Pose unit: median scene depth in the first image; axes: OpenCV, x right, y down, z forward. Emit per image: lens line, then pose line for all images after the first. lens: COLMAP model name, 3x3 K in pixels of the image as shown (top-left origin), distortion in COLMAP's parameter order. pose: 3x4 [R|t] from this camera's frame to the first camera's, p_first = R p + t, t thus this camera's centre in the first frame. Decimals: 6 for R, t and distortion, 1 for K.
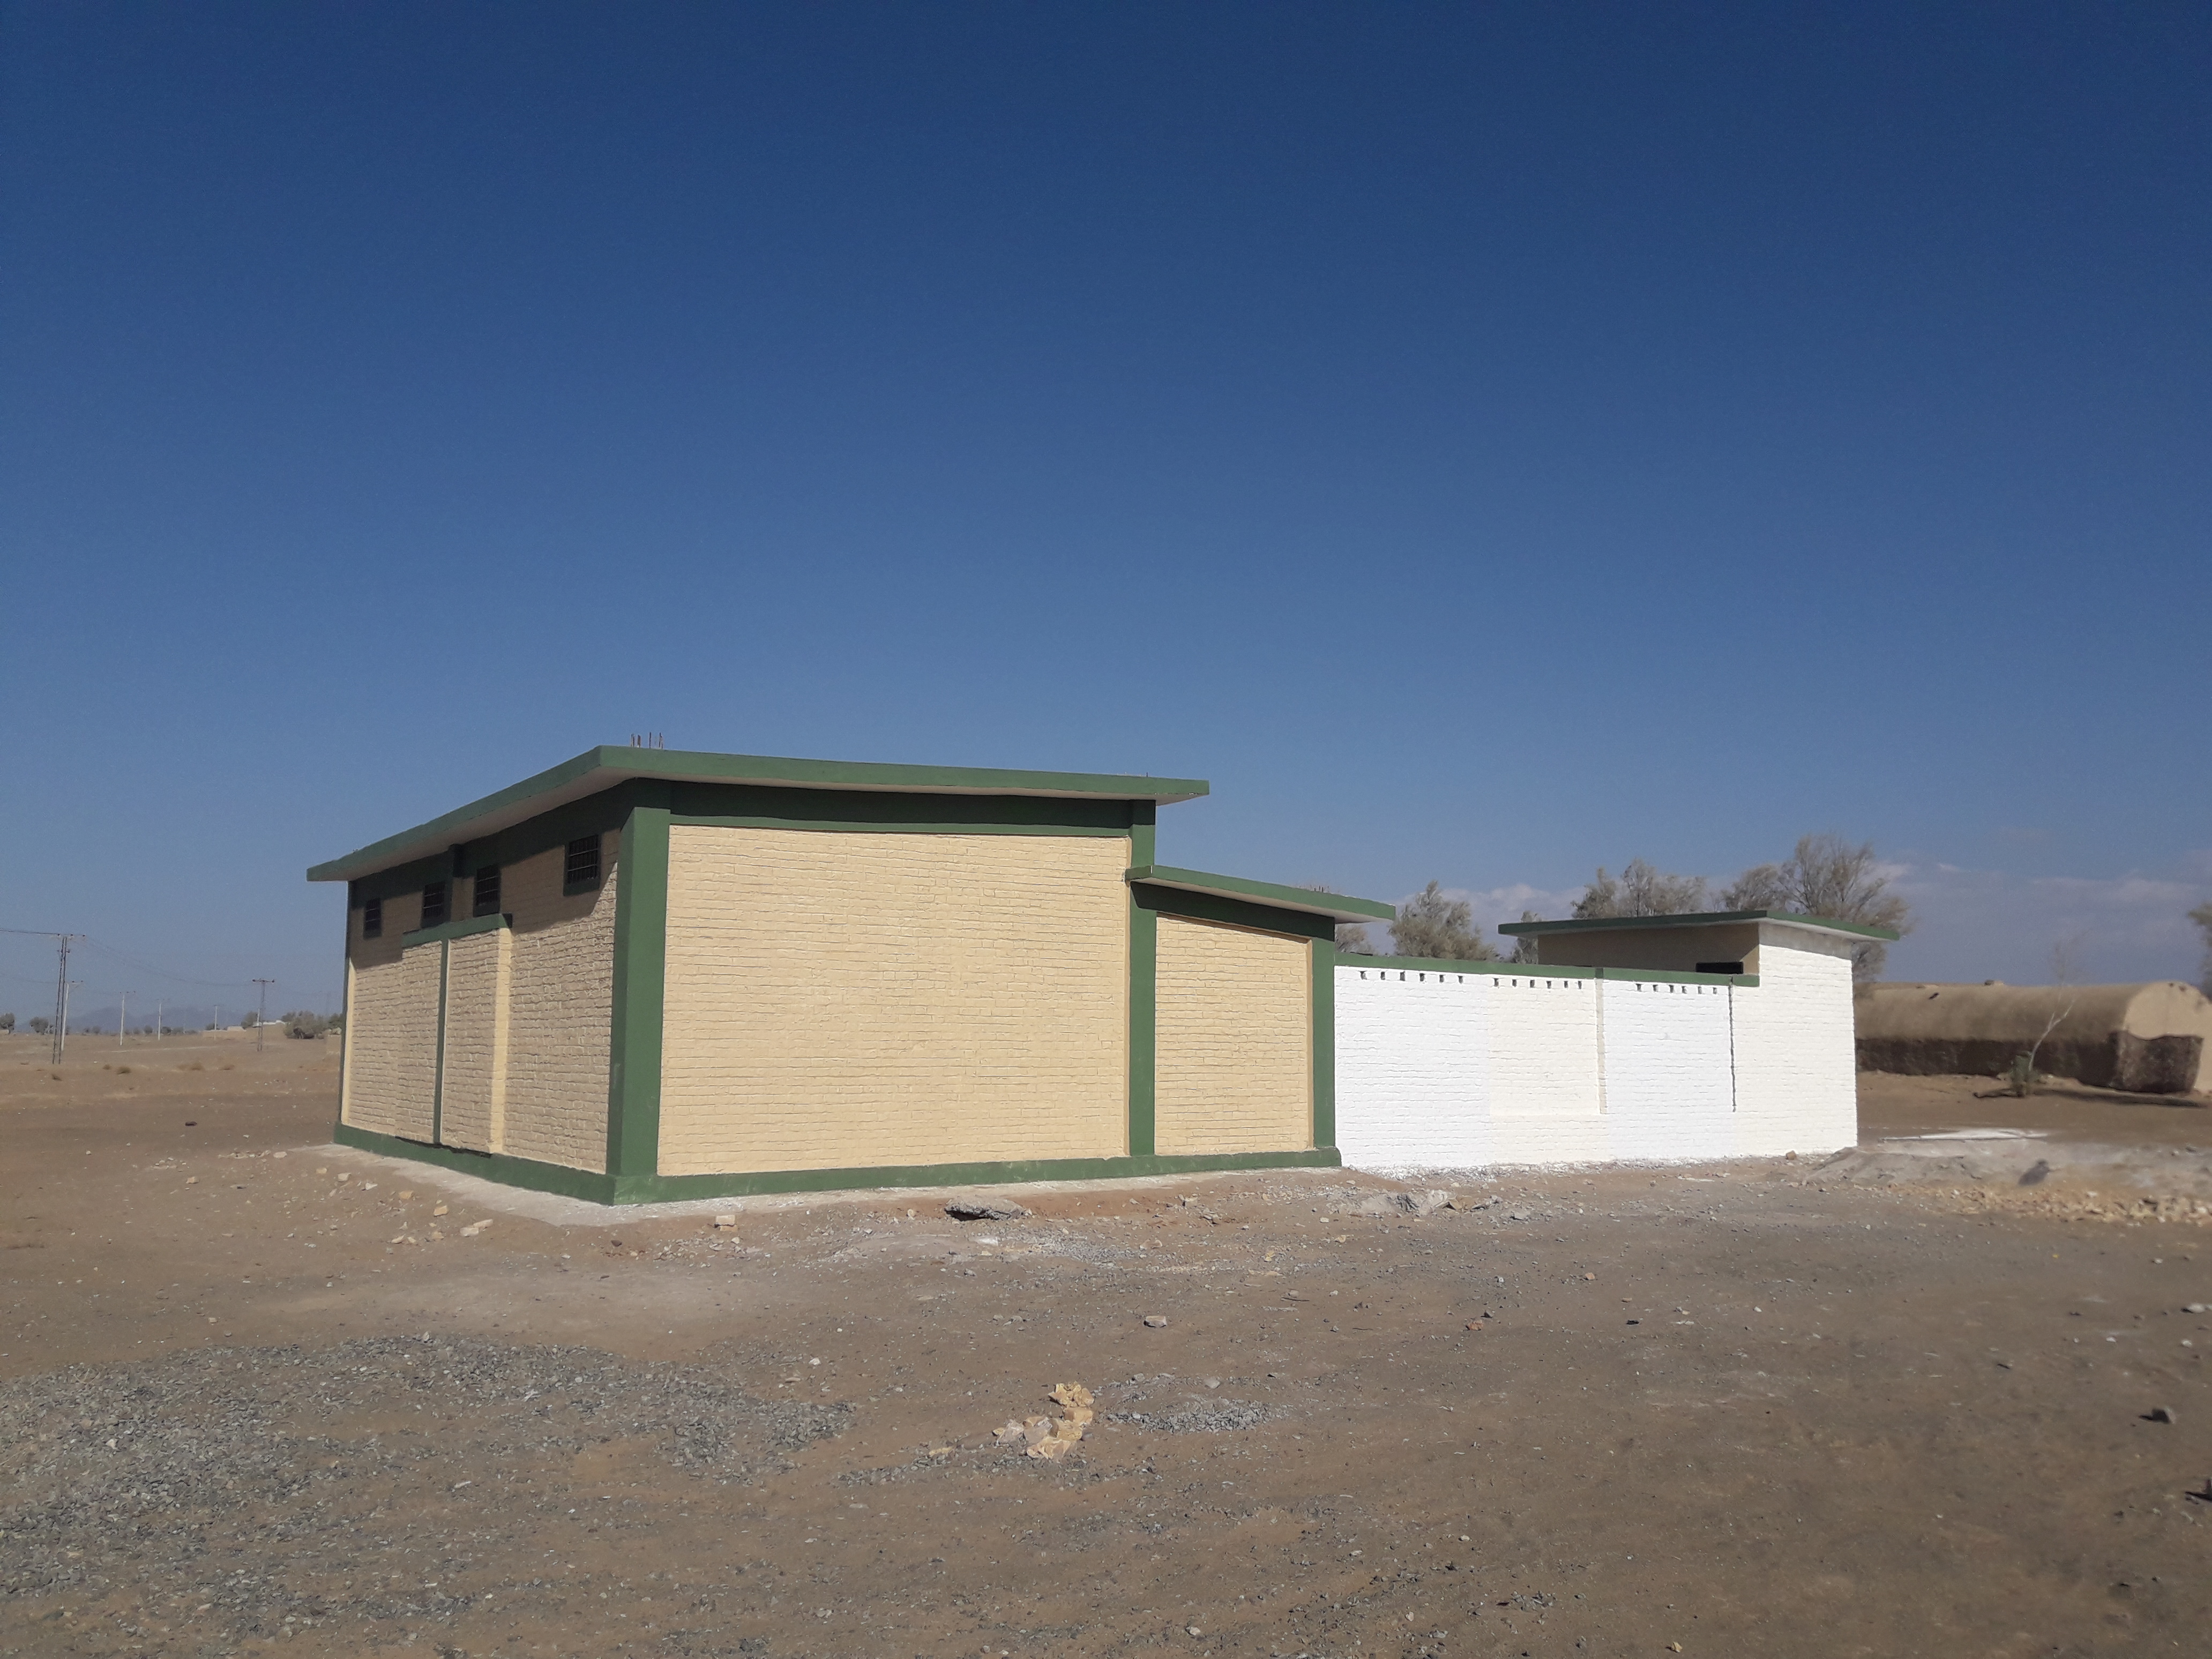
lens RADIAL K [[1815.5, 0, 1106.0], [0, 1815.5, 829.5], [0, 0, 1]] dist [0.220766, -0.444176]
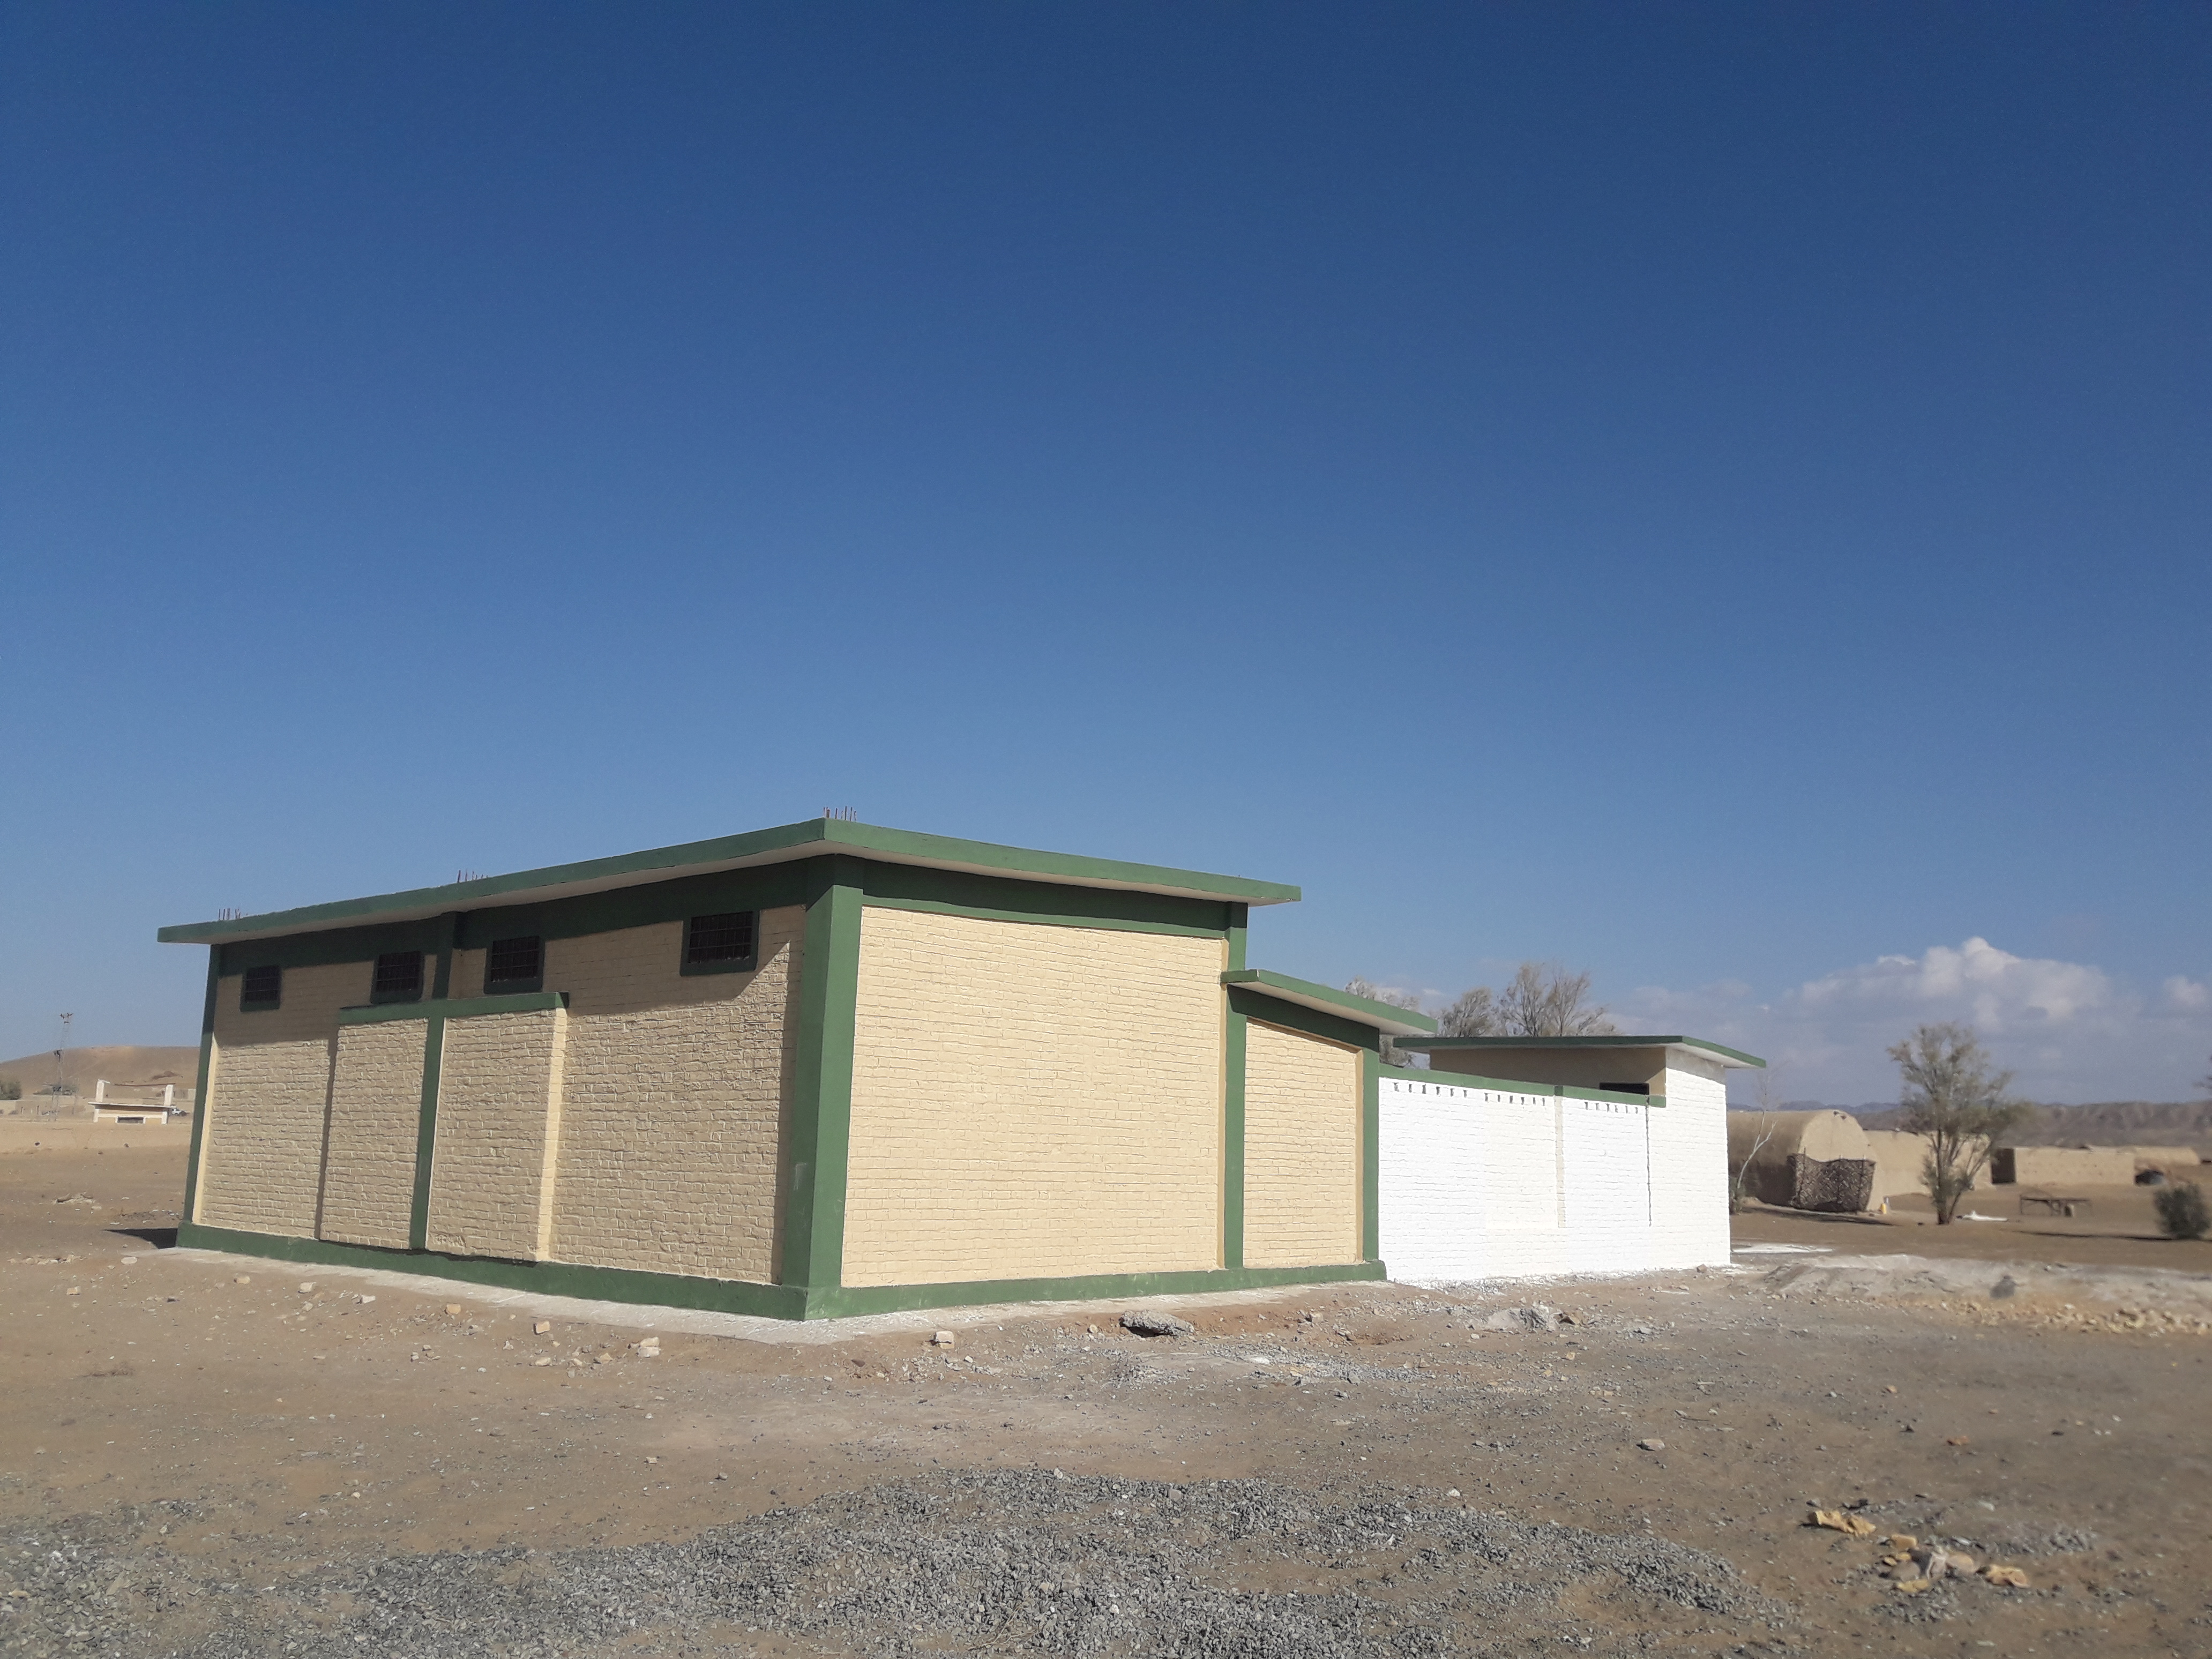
lens RADIAL K [[1815.5, 0, 1106.0], [0, 1815.5, 829.5], [0, 0, 1]] dist [0.220766, -0.444176]
pose [[0.966060, 0.063566, 0.250373, -0.301808], [-0.049802, 0.996898, -0.060936, 0.008140], [-0.253470, 0.046399, 0.966230, 0.058170]]
